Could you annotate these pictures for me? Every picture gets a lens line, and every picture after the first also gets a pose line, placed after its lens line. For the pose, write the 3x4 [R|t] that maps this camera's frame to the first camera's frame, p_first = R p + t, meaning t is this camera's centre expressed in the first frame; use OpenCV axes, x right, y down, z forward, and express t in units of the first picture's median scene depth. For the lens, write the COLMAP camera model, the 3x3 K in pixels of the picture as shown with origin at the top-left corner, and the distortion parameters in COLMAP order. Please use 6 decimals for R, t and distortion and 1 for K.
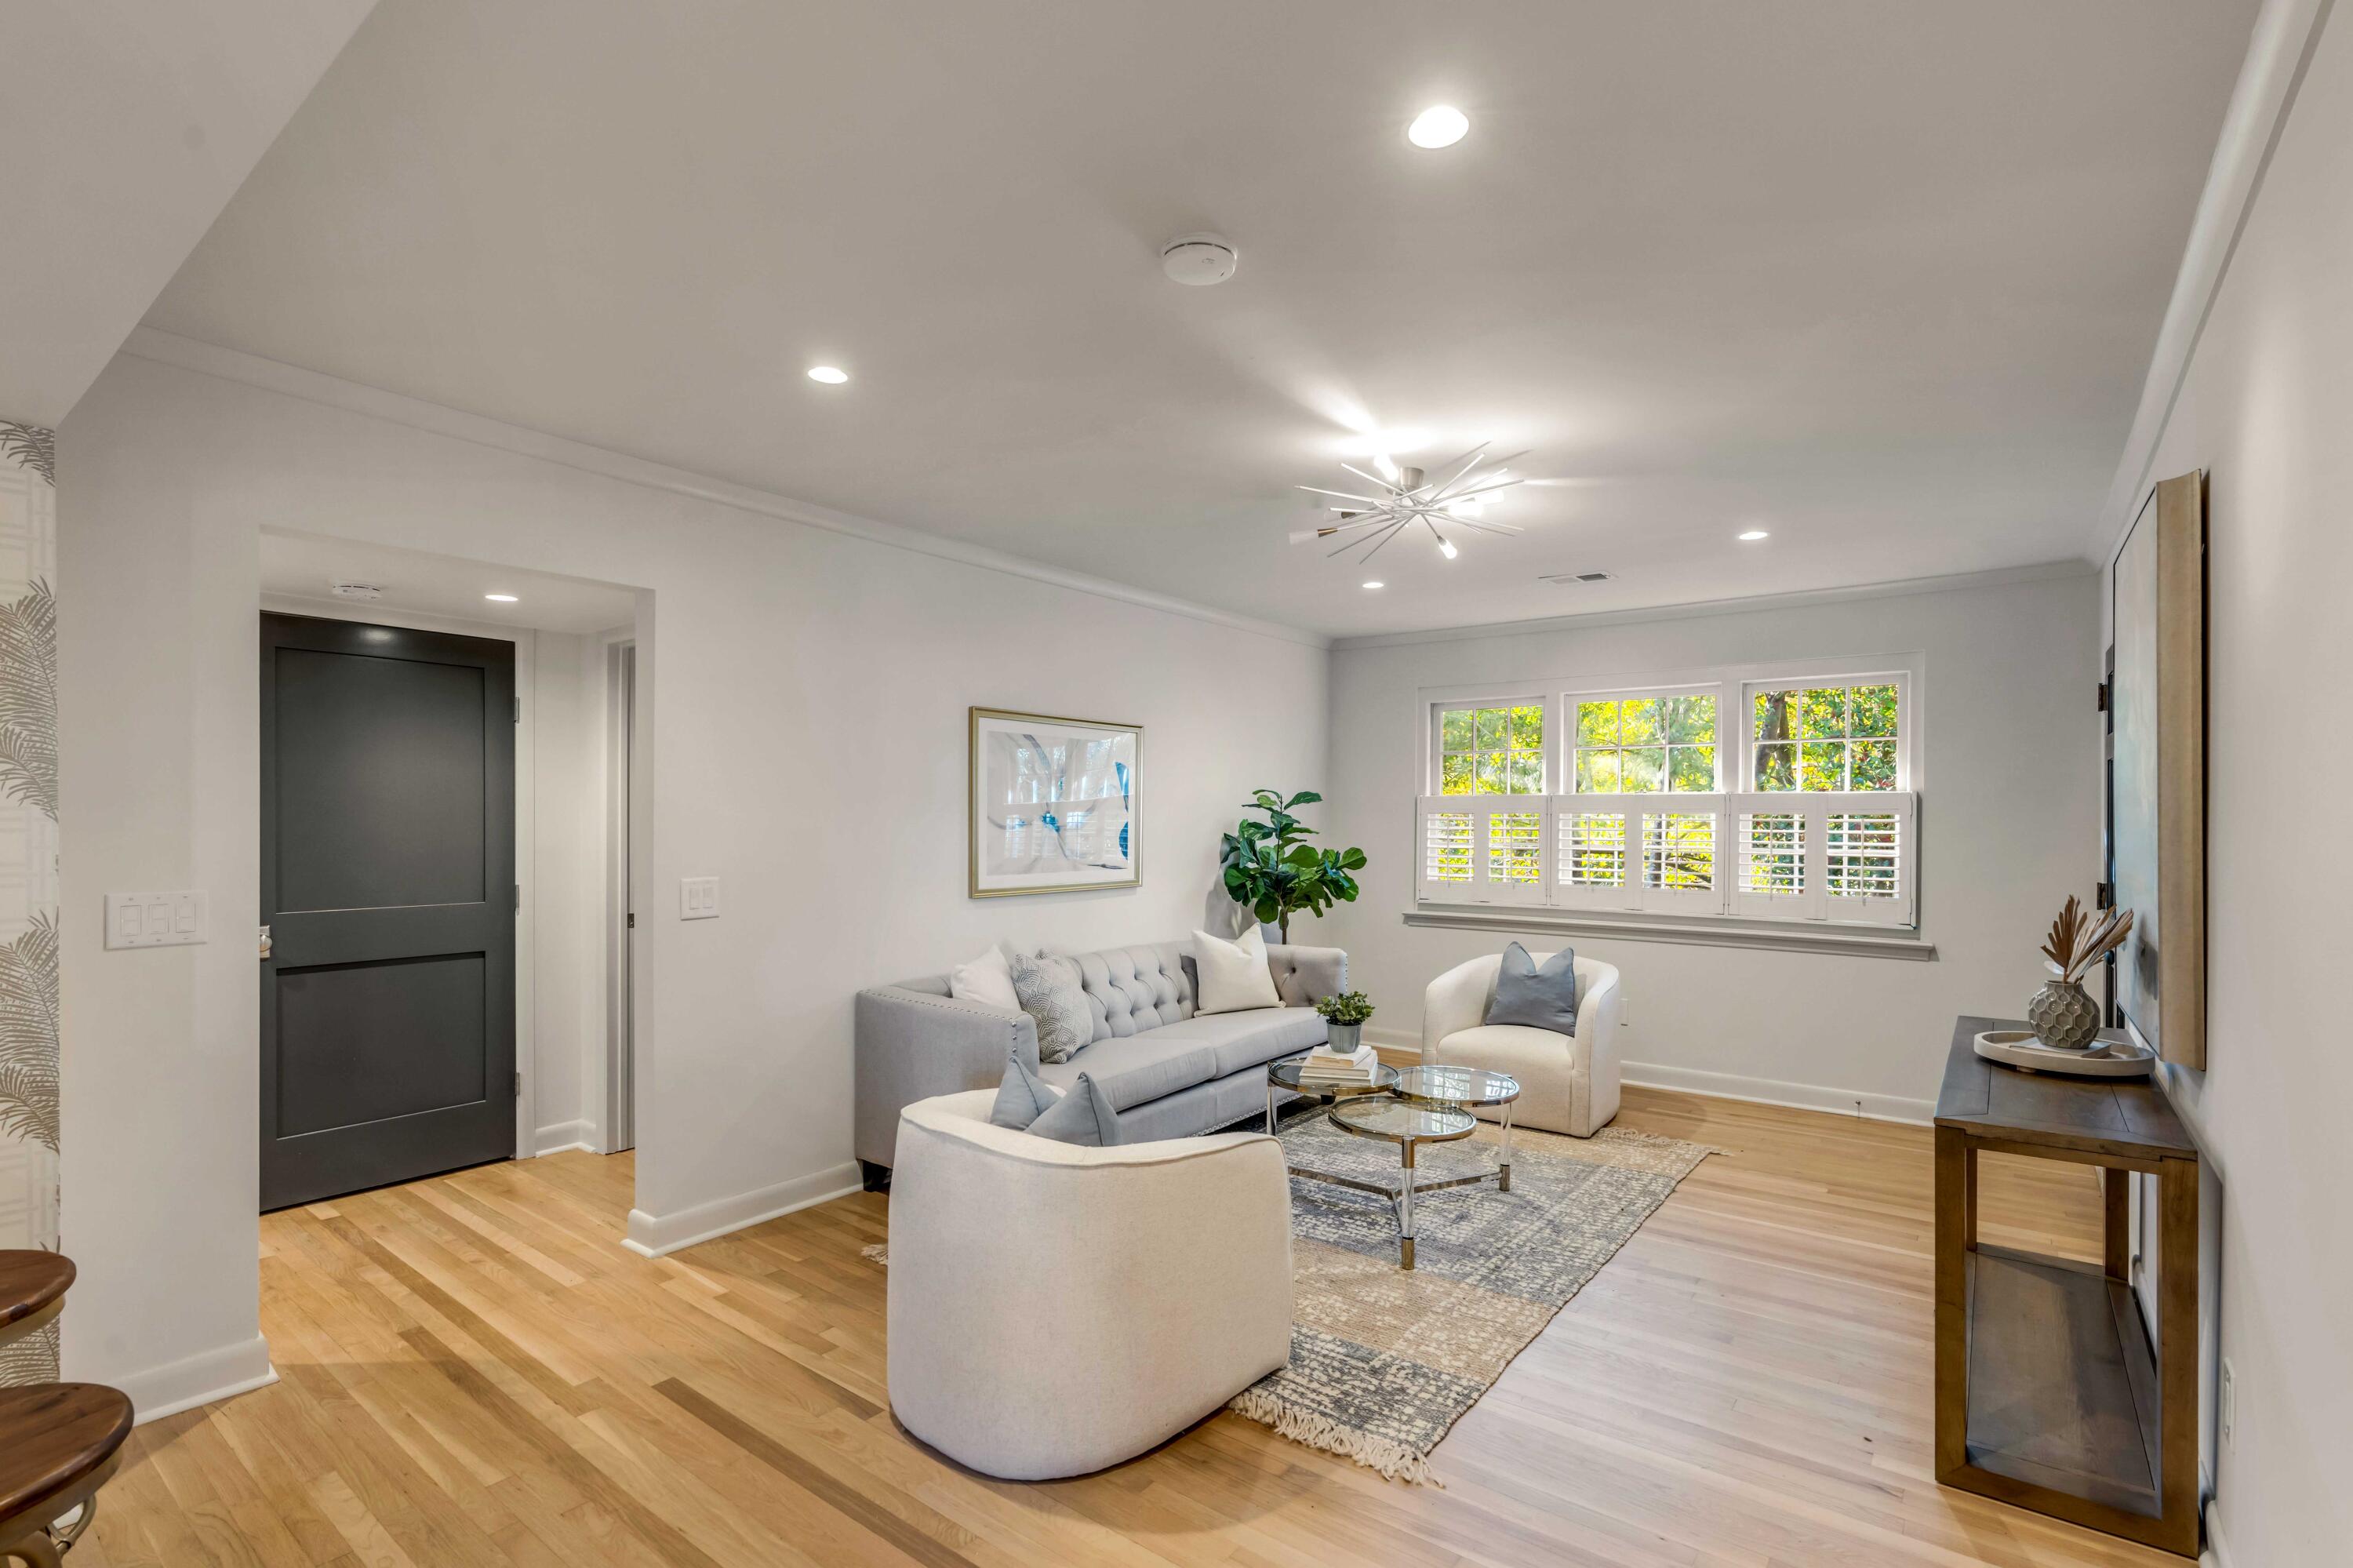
lens RADIAL K [[1088.2, 0, 1178.8], [0, 1088.2, 805.4], [0, 0, 1]] dist [-0.004989, 0.001675]
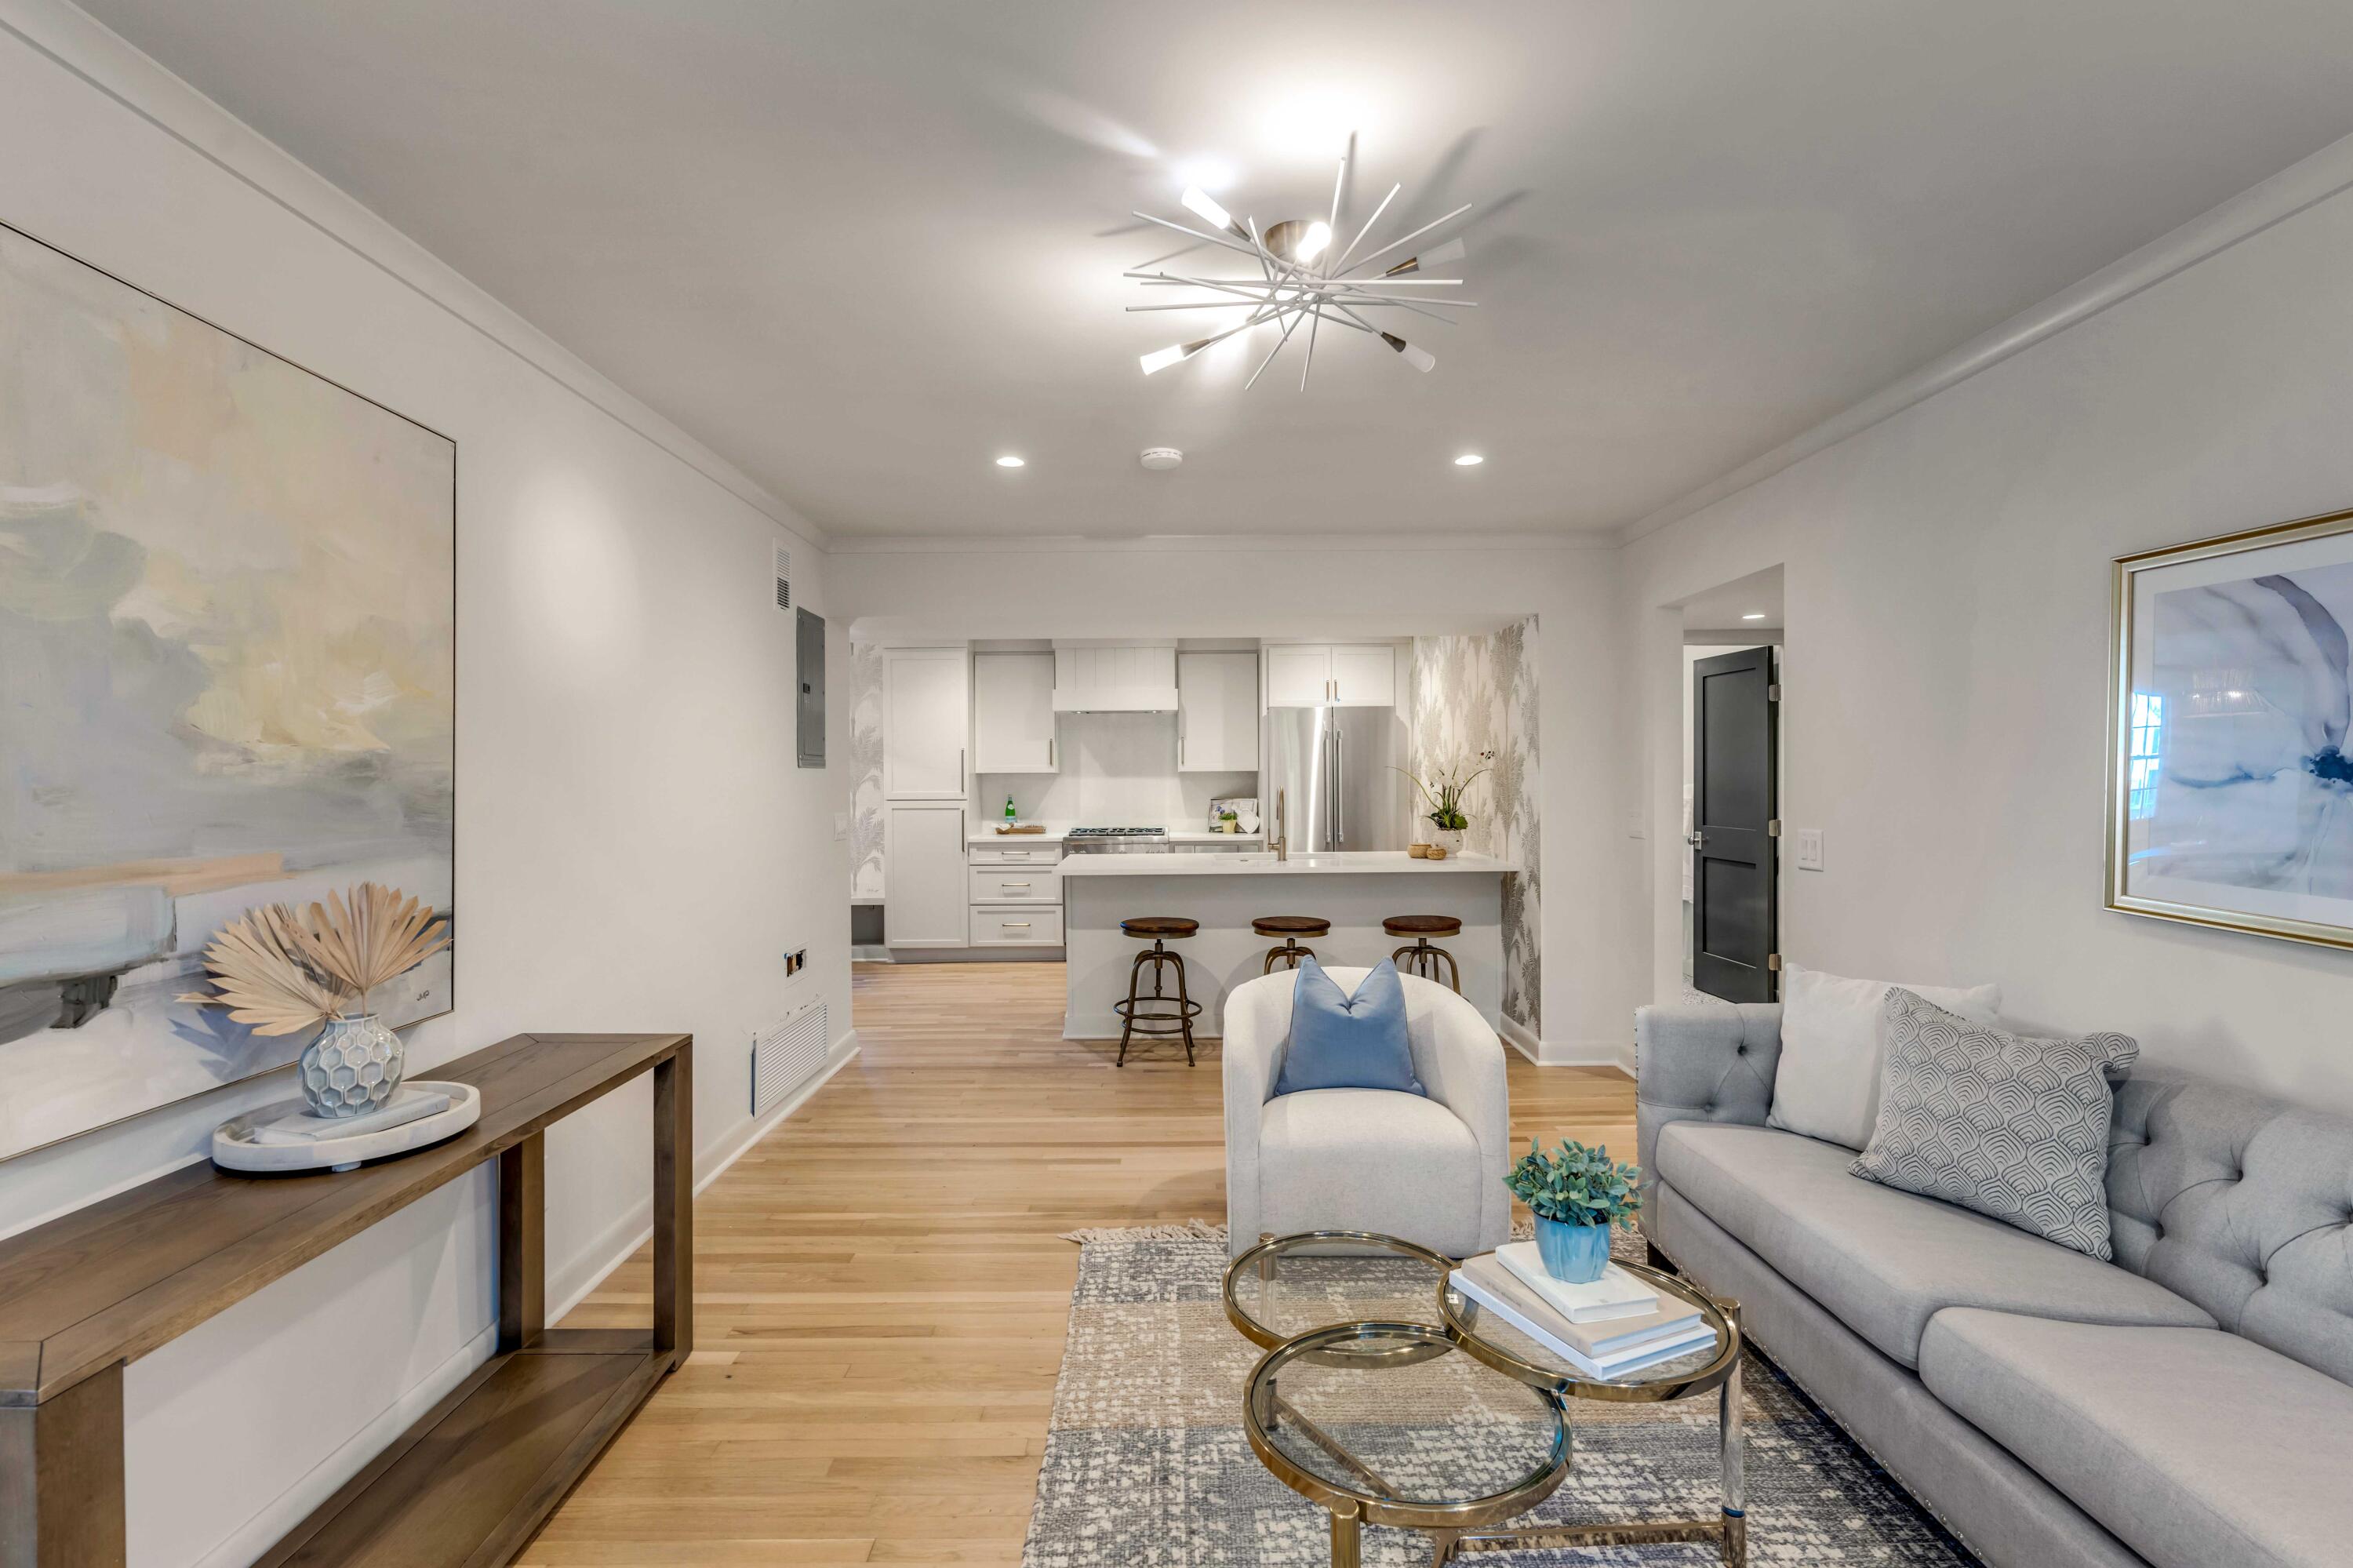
lens RADIAL K [[1088.2, 0, 1170.5], [0, 1088.2, 780.6], [0, 0, 1]] dist [-0.004989, 0.001675]
pose [[-0.792133, 0.007236, -0.610306, 0.442378], [0.007912, 0.999967, 0.001587, 0.012528], [0.610298, -0.003571, -0.792164, 0.989380]]
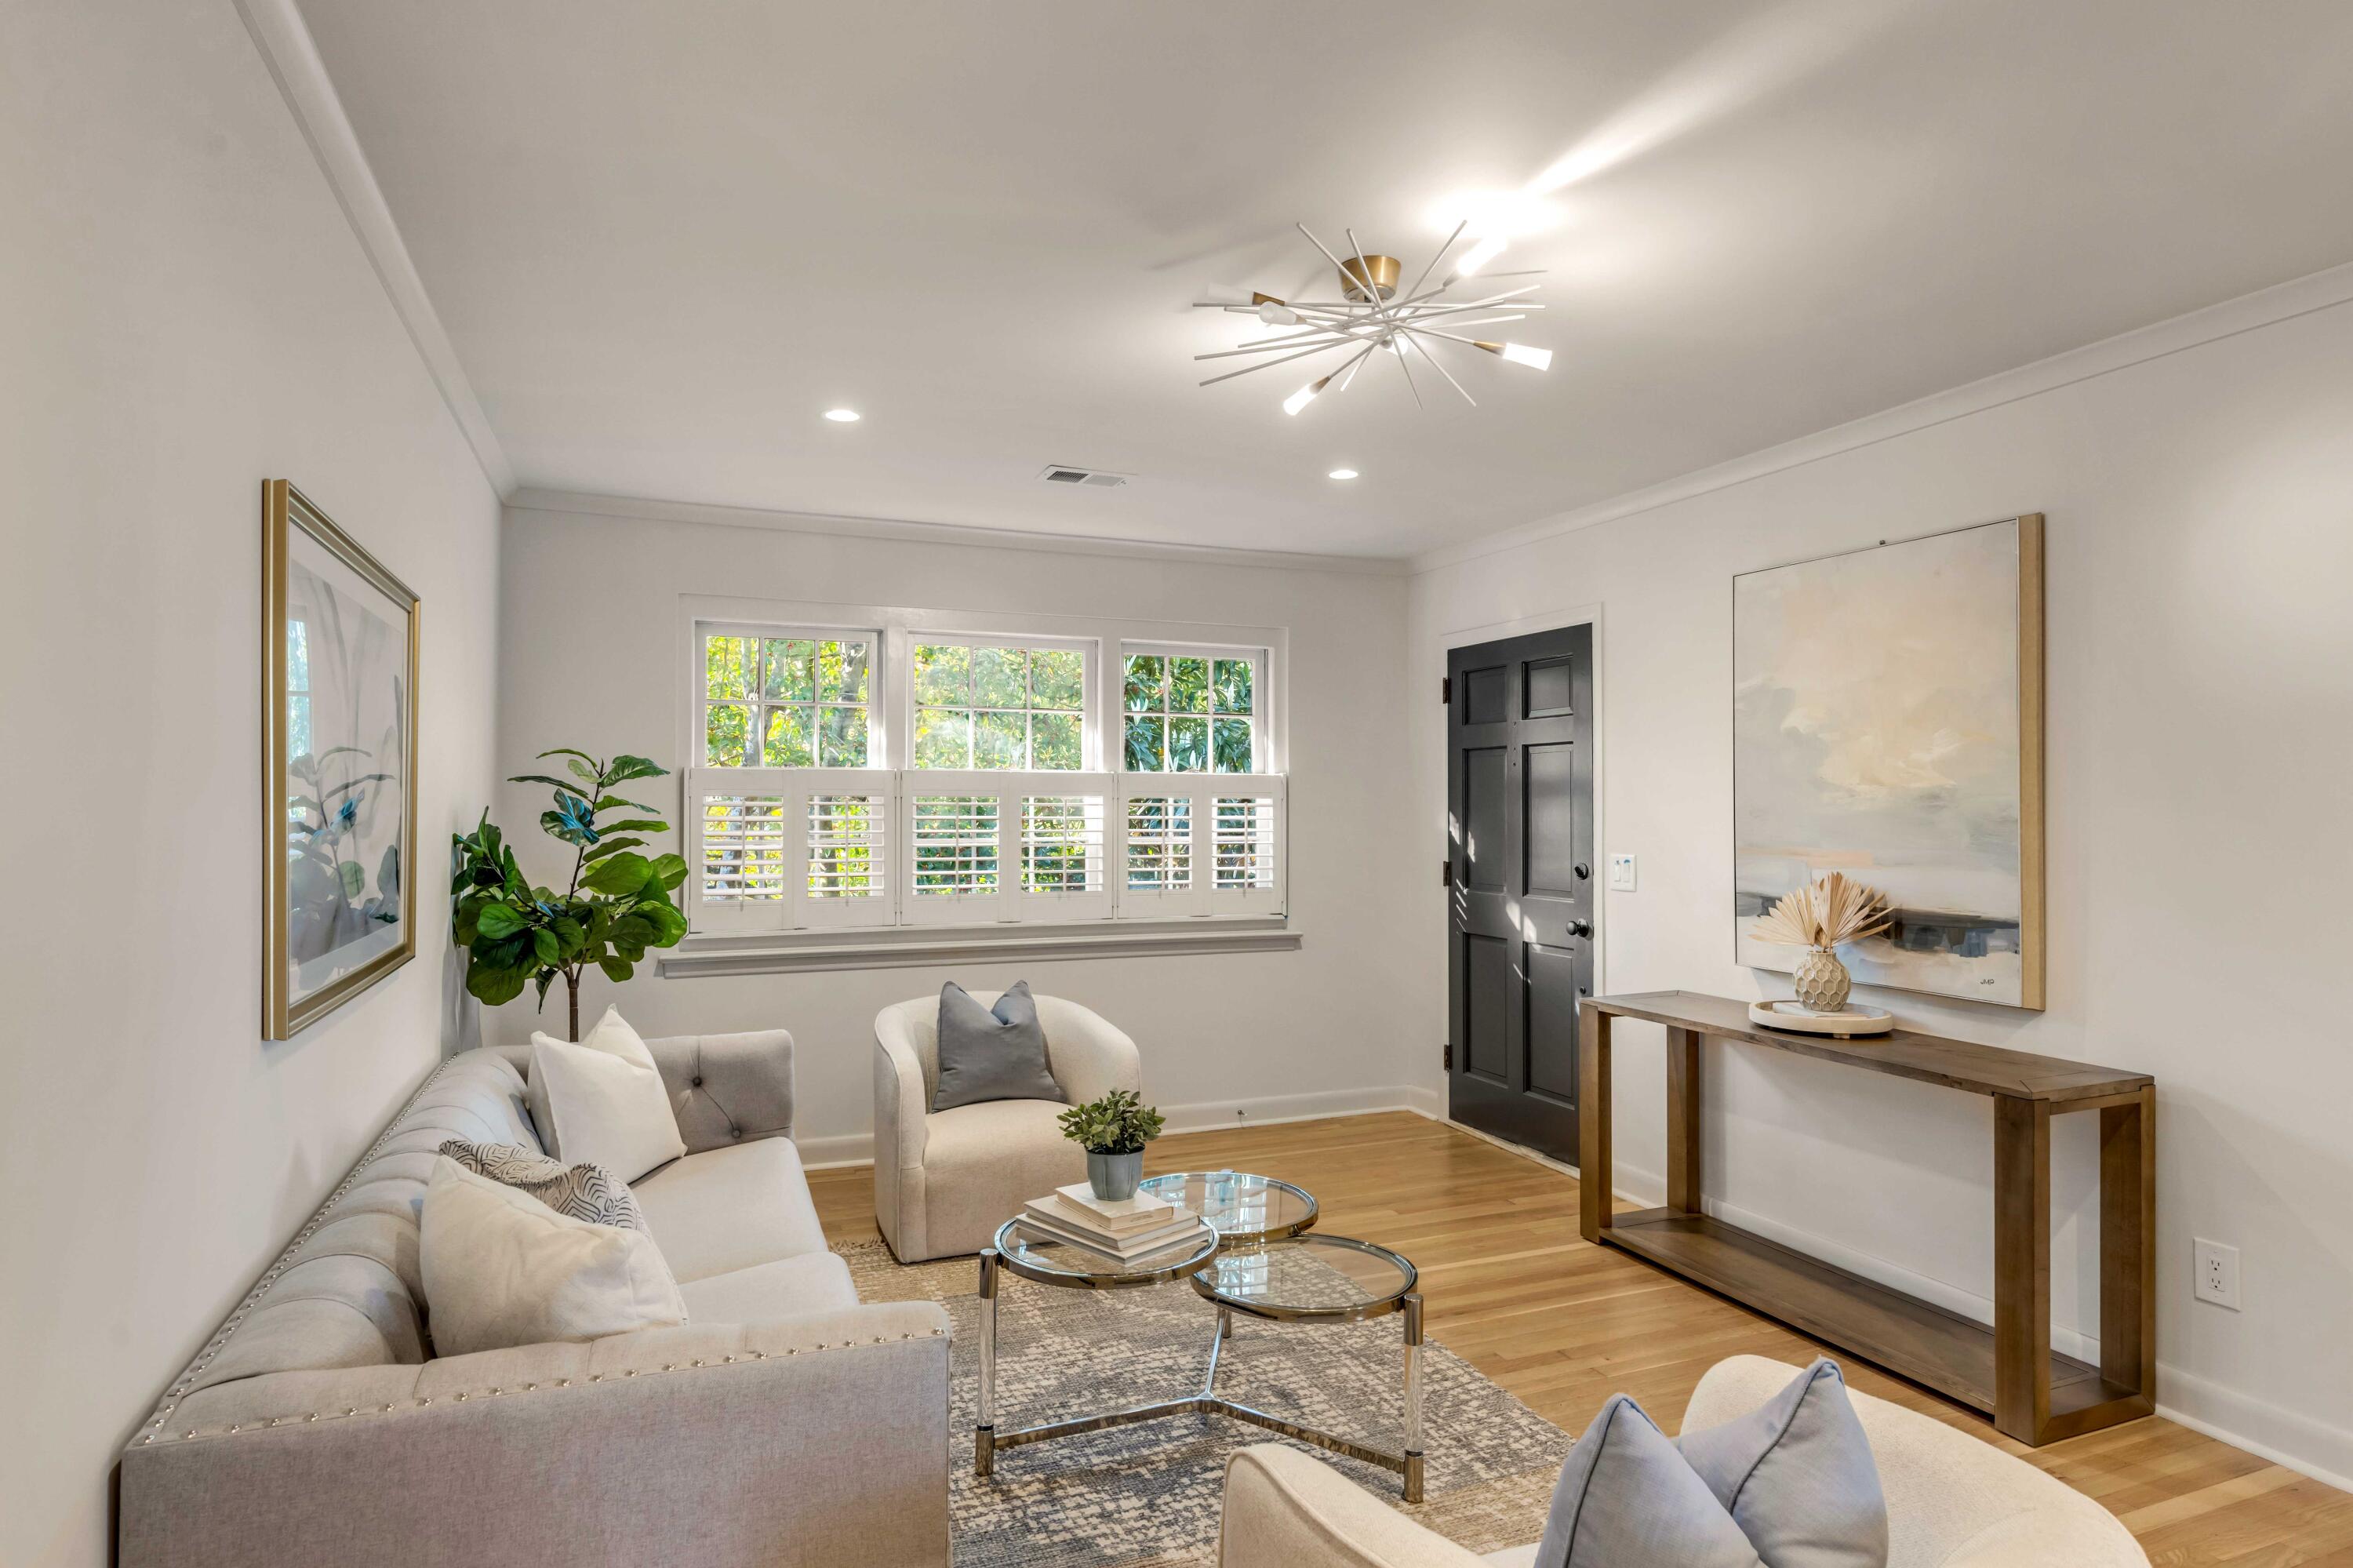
lens RADIAL K [[1304.6, 0, 1183.6], [0, 1304.6, 800.8], [0, 0, 1]] dist [-0.000035, -0.000226]
pose [[0.513658, 0.000068, 0.857995, -0.342478], [-0.006597, 0.999971, 0.003870, 0.006853], [-0.857970, -0.007648, 0.513643, 0.475921]]
